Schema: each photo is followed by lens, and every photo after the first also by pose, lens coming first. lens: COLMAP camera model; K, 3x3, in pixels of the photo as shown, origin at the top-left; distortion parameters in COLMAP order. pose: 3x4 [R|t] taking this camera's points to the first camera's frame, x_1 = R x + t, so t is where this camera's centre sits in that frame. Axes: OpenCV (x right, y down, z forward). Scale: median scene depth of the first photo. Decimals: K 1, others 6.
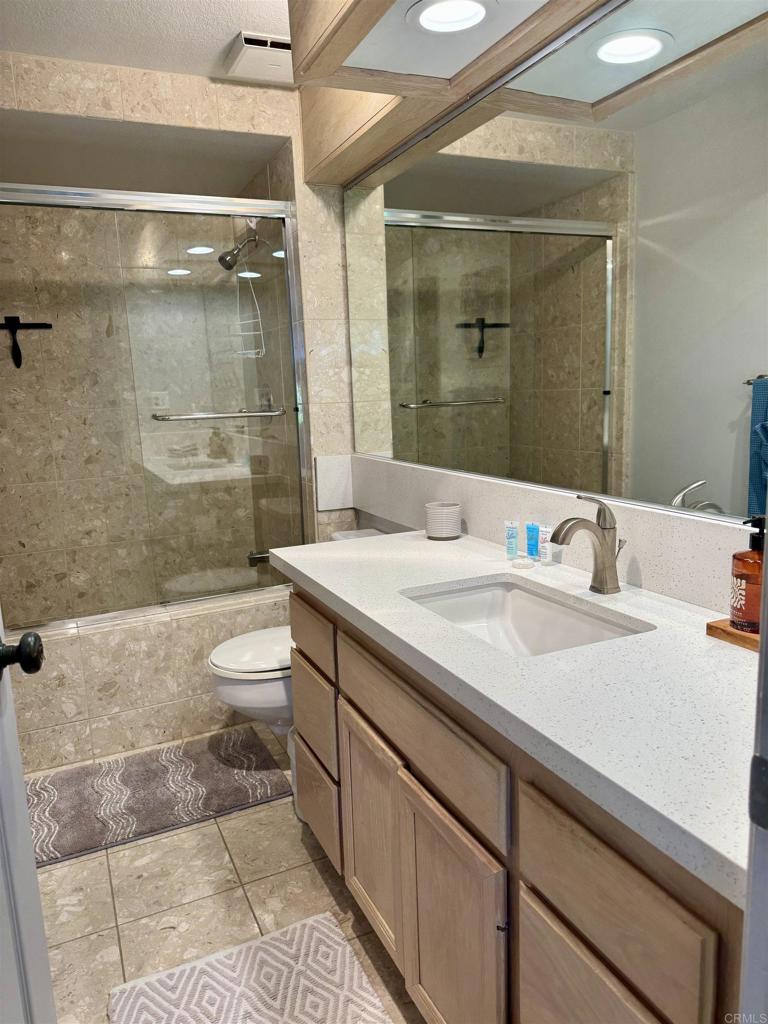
lens RADIAL K [[721.3, 0, 379.9], [0, 721.3, 517.0], [0, 0, 1]] dist [0.104140, -0.166655]
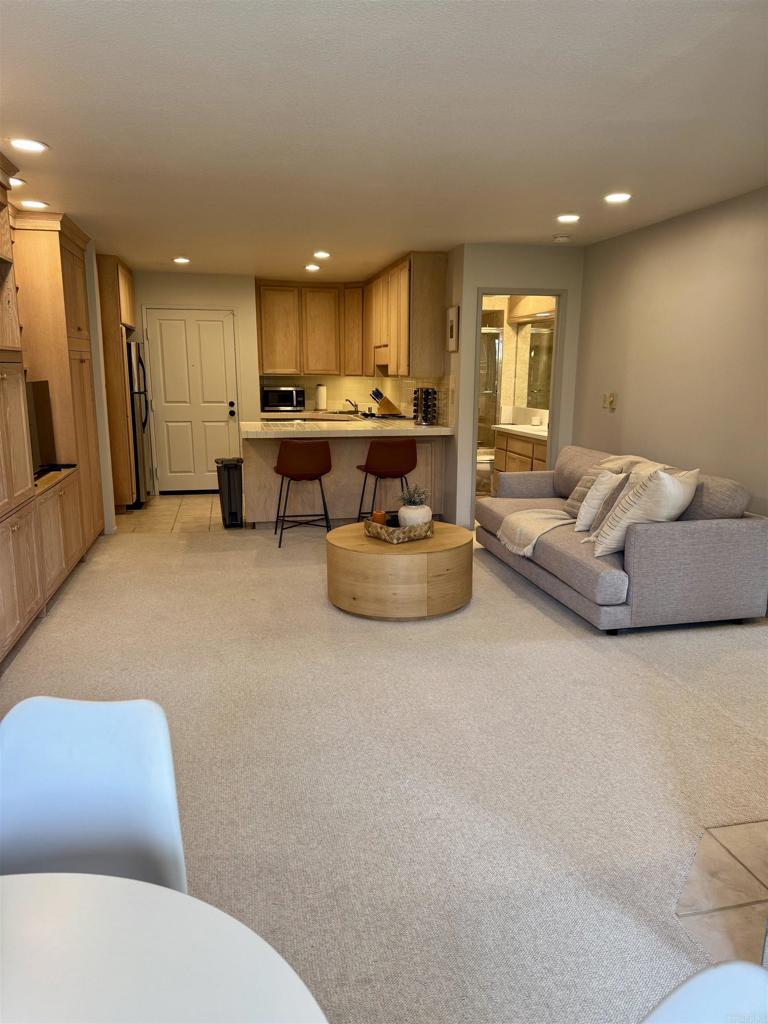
lens RADIAL K [[716.8, 0, 384.2], [0, 716.8, 520.2], [0, 0, 1]] dist [0.106172, -0.158349]
pose [[0.976744, 0.087020, -0.195957, 0.066506], [-0.080943, 0.995962, 0.038827, 0.312086], [0.198545, -0.022062, 0.979843, -2.067611]]
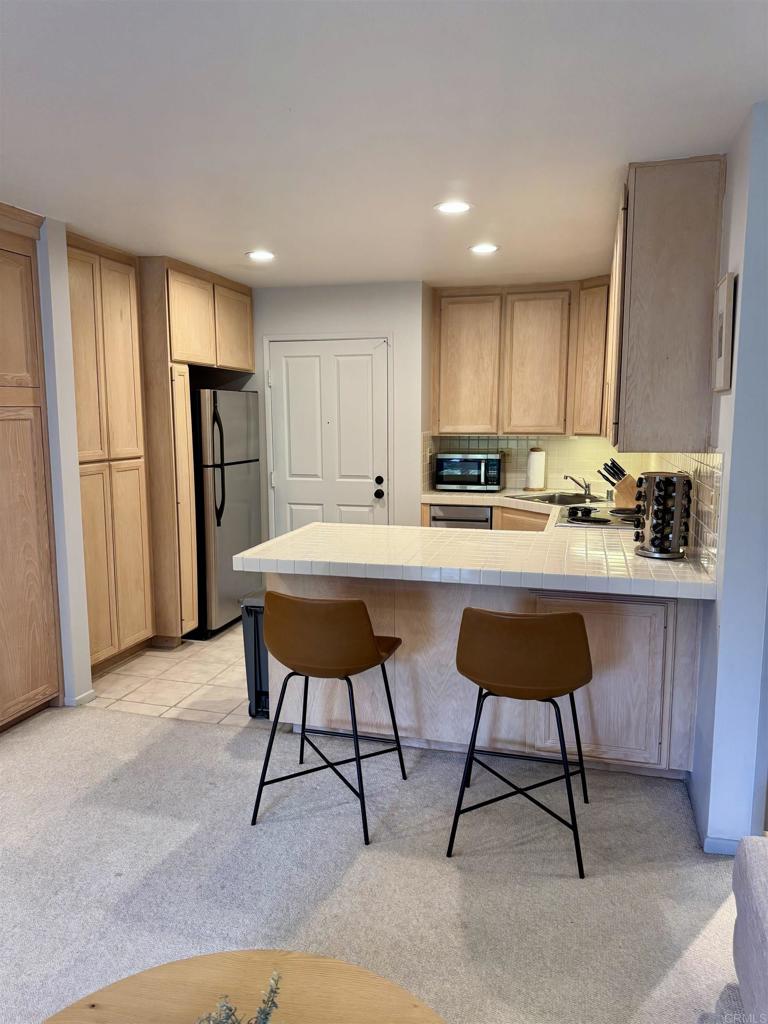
lens RADIAL K [[717.2, 0, 391.4], [0, 717.2, 519.9], [0, 0, 1]] dist [0.101578, -0.159982]
pose [[0.771317, 0.130685, -0.622890, 0.058782], [-0.141960, 0.989362, 0.031786, 0.060217], [0.620417, 0.063909, 0.781664, -0.827644]]
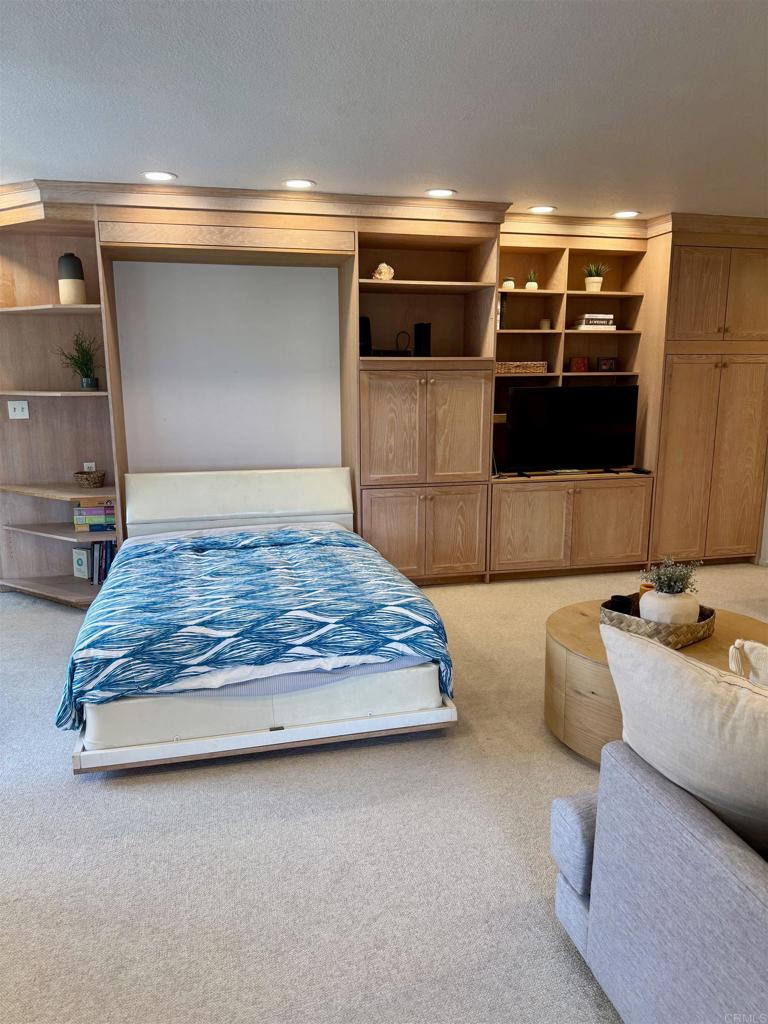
lens RADIAL K [[716.8, 0, 384.2], [0, 716.8, 520.2], [0, 0, 1]] dist [0.106172, -0.158349]
pose [[-0.188841, 0.233989, -0.953723, 0.756927], [-0.163405, 0.950170, 0.265472, 0.063313], [0.968317, 0.205976, -0.141197, -0.842322]]
